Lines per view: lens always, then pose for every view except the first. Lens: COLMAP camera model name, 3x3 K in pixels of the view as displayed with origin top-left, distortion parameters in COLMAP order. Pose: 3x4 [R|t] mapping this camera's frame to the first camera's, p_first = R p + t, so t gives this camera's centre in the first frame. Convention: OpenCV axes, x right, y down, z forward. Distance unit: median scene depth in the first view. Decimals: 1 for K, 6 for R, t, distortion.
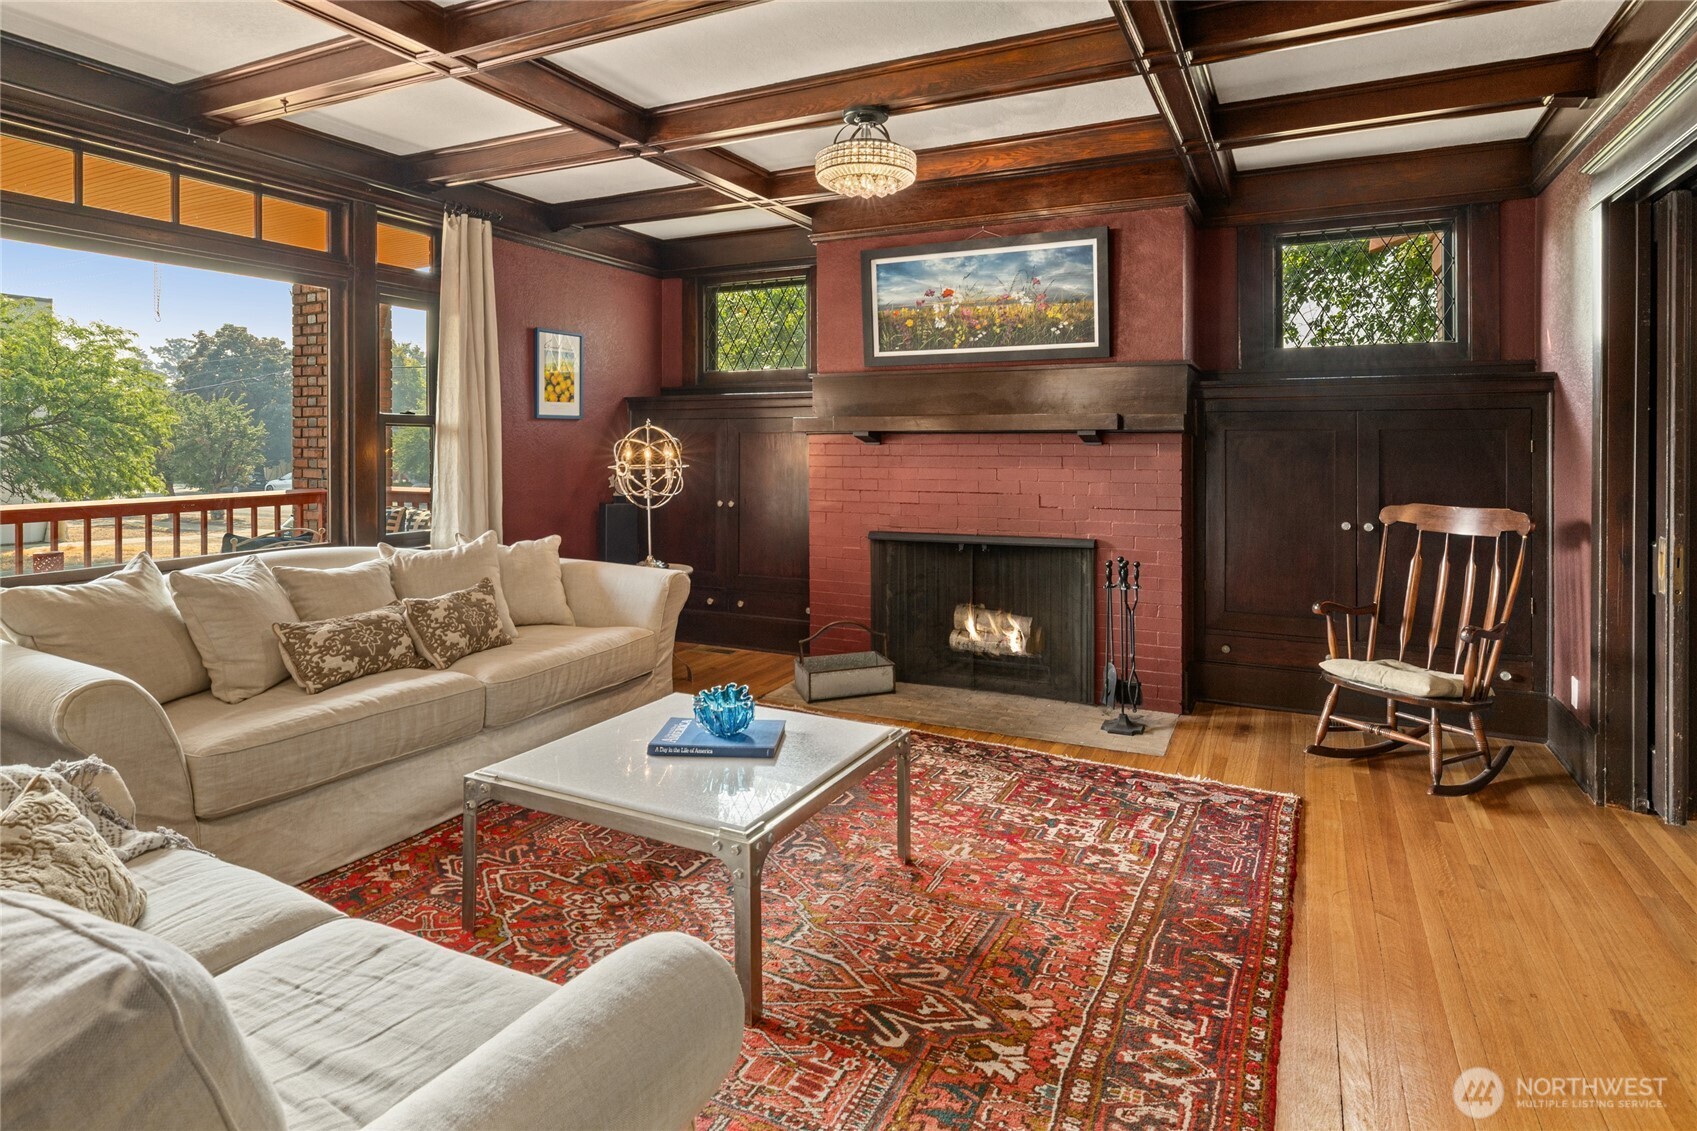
lens RADIAL K [[888.7, 0, 880.1], [0, 888.7, 450.2], [0, 0, 1]] dist [-0.004520, 0.001054]
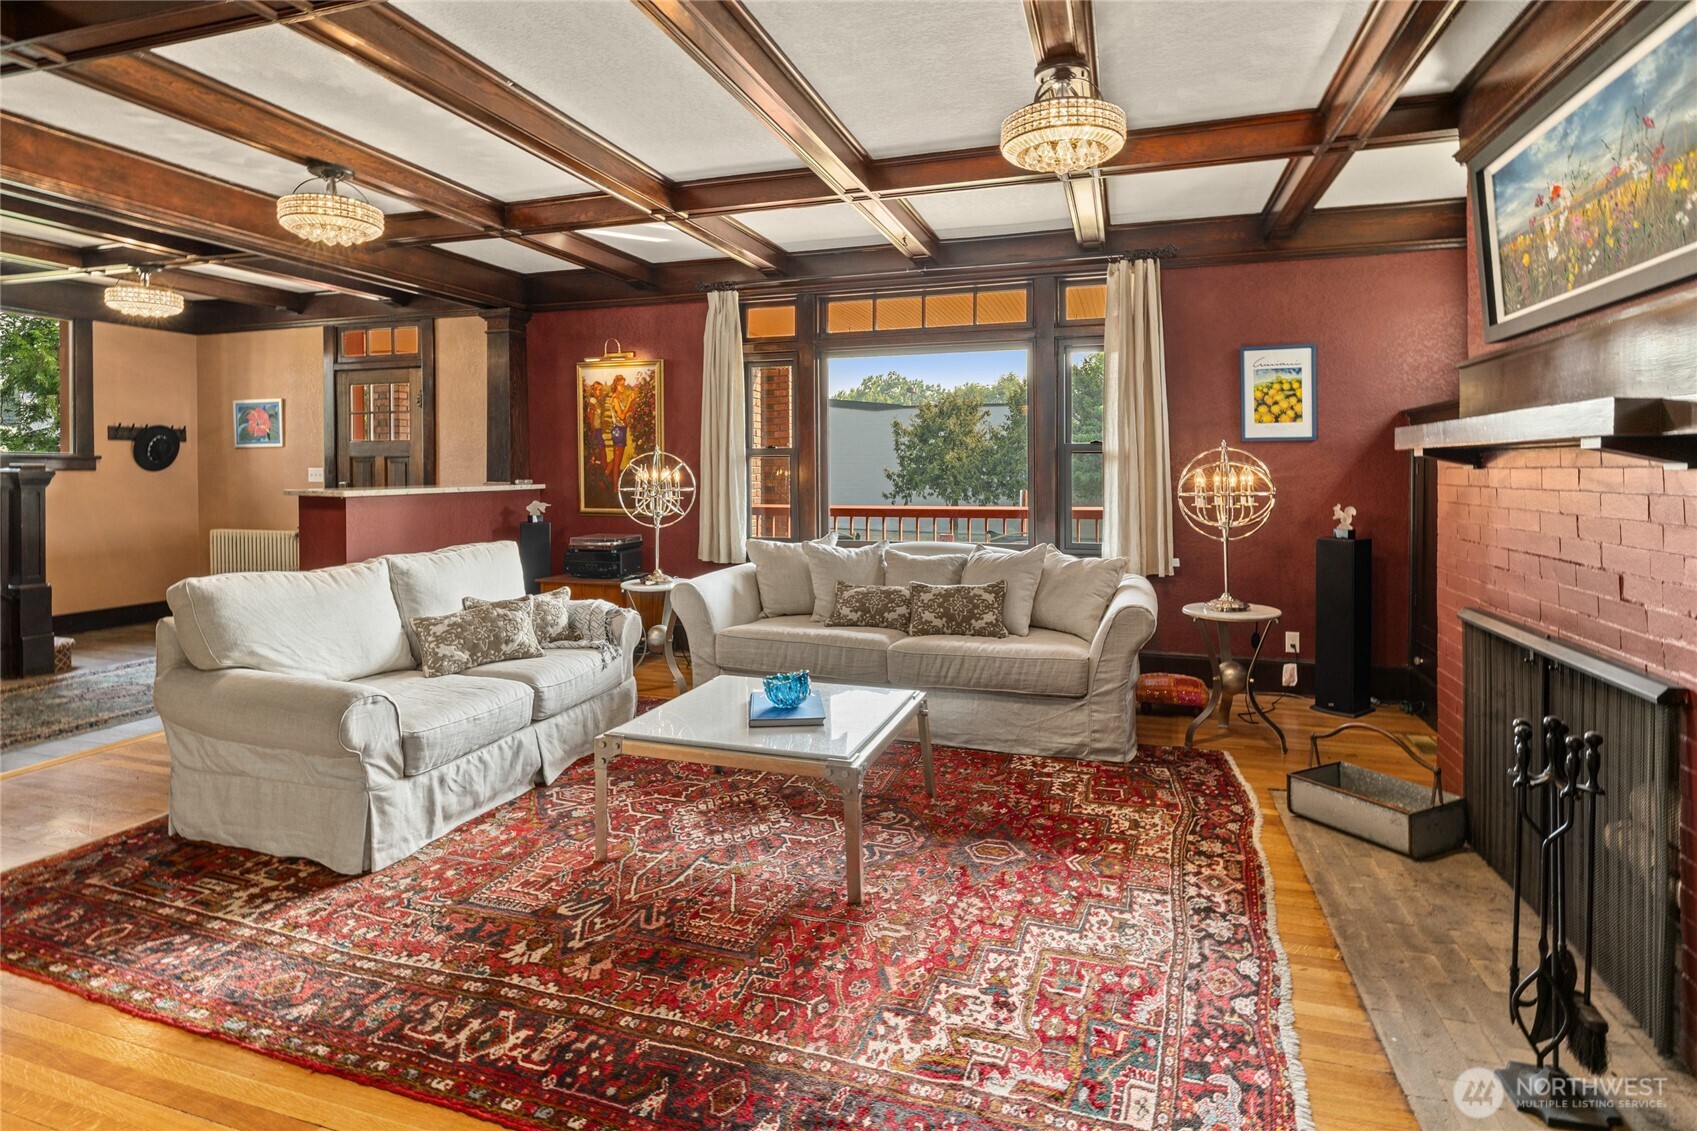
lens RADIAL K [[888.7, 0, 857.1], [0, 888.7, 485.9], [0, 0, 1]] dist [-0.004520, 0.001054]
pose [[0.144934, 0.019168, -0.989256, 1.033923], [-0.005753, 0.999812, 0.018529, -0.006632], [0.989425, 0.003006, 0.145017, 0.912439]]
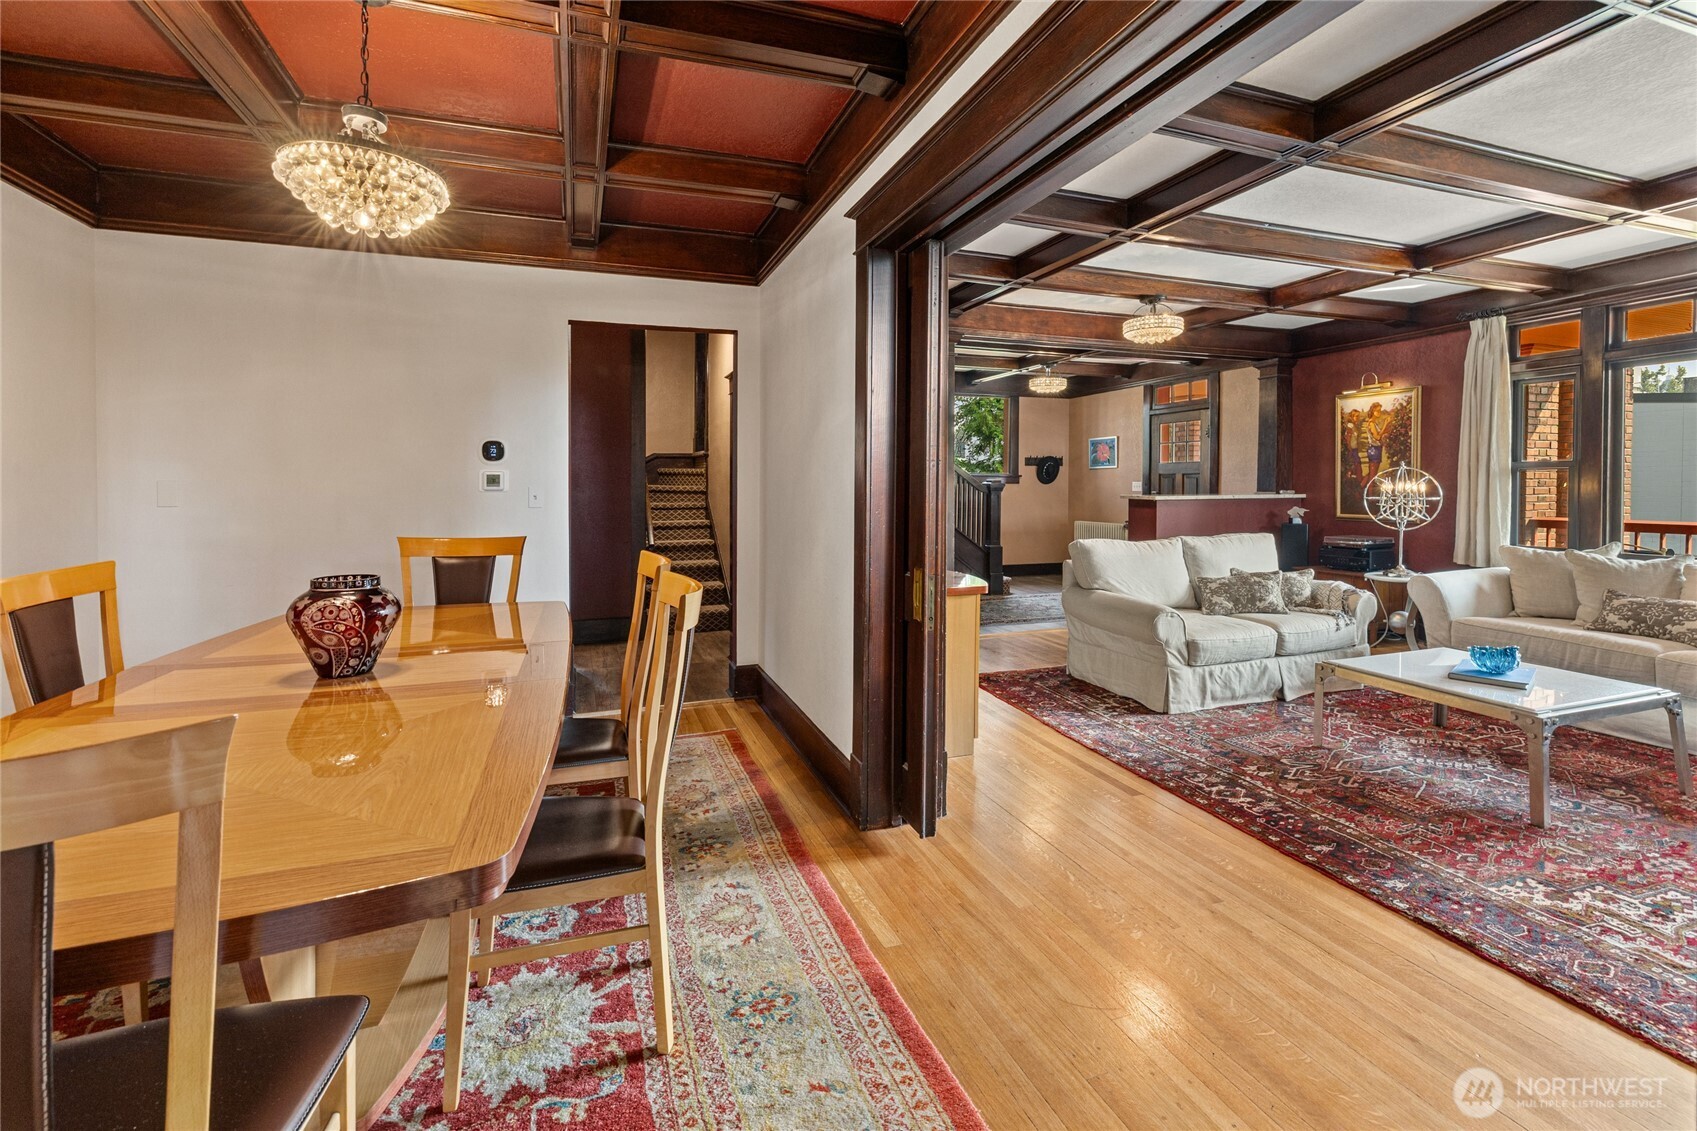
lens RADIAL K [[762.6, 0, 842.9], [0, 762.6, 503.1], [0, 0, 1]] dist [0.010015, -0.001226]
pose [[-0.691529, 0.018051, -0.722123, 1.512610], [-0.004117, 0.999573, 0.028929, 0.000087], [0.722337, 0.022978, -0.691159, 1.091384]]
